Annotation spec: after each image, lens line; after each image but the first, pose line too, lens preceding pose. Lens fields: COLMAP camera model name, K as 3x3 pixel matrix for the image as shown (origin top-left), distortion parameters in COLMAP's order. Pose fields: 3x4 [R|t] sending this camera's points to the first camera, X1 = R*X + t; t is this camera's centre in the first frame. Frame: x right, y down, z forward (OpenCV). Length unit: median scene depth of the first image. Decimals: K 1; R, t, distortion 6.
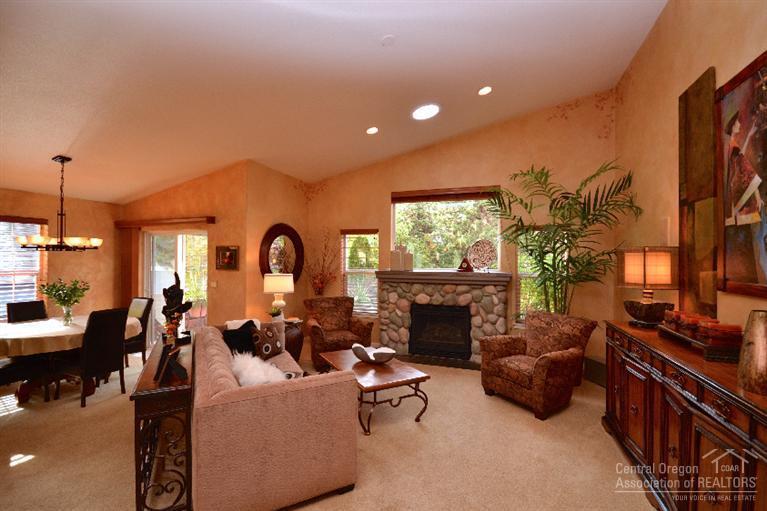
lens RADIAL K [[340.5, 0, 378.0], [0, 340.5, 257.7], [0, 0, 1]] dist [0.017859, -0.016554]
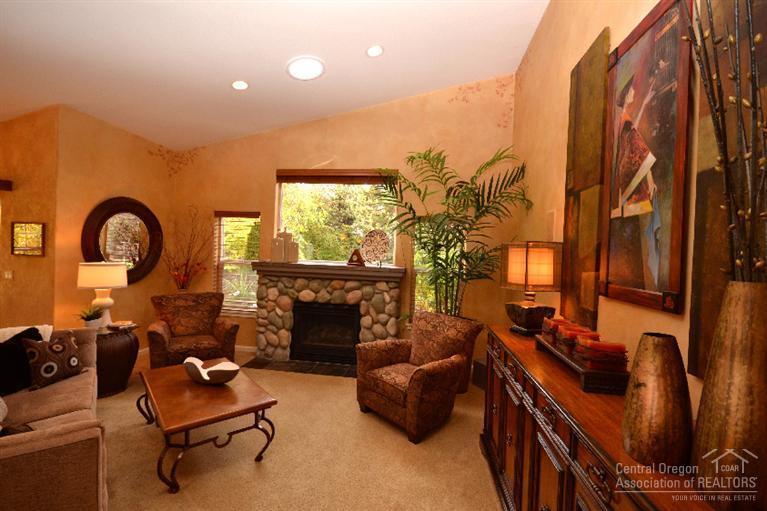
lens RADIAL K [[340.5, 0, 378.0], [0, 340.5, 257.7], [0, 0, 1]] dist [0.017859, -0.016554]
pose [[0.977587, 0.027911, 0.208675, 0.153888], [-0.032721, 0.999272, 0.019633, 0.002688], [-0.207975, -0.026021, 0.977788, 0.157721]]
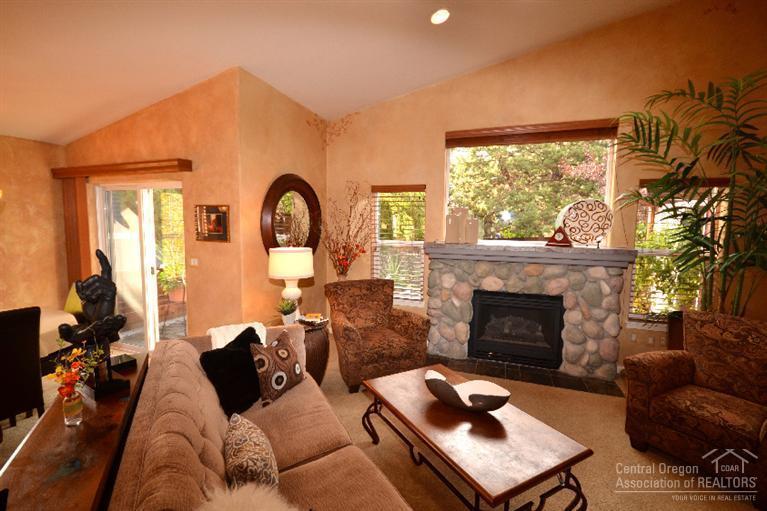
lens RADIAL K [[340.5, 0, 378.0], [0, 340.5, 257.7], [0, 0, 1]] dist [0.017859, -0.016554]
pose [[0.999947, 0.008228, 0.006165, -0.138481], [-0.008773, 0.995508, 0.094267, 0.002467], [-0.005362, -0.094316, 0.995528, 0.374976]]
